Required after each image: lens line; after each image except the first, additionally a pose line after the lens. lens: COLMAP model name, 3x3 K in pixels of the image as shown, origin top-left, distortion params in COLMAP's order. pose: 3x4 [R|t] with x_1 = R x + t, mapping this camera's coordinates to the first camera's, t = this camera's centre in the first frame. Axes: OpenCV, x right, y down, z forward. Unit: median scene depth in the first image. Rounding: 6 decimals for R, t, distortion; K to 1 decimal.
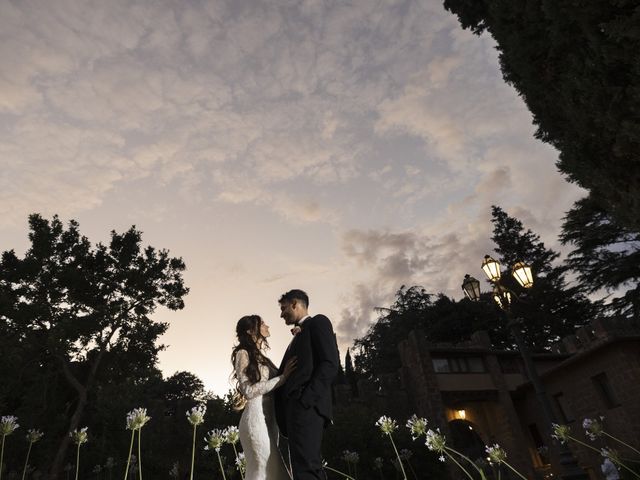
lens RADIAL K [[399.6, 0, 320.0], [0, 399.6, 240.0], [0, 0, 1]] dist [0.003331, 0.000839]
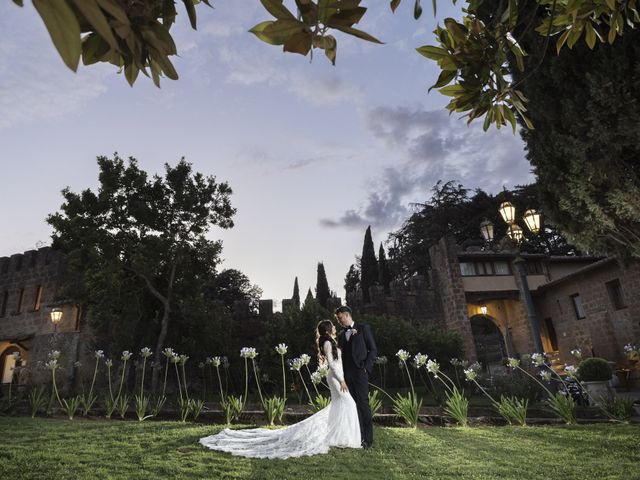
lens RADIAL K [[438.2, 0, 320.0], [0, 438.2, 240.0], [0, 0, 1]] dist [0.008711, -0.000534]
pose [[0.997105, -0.009579, -0.075433, -0.007394], [0.031641, 0.954338, 0.297050, -0.152587], [0.069143, -0.298577, 0.951878, -0.163090]]
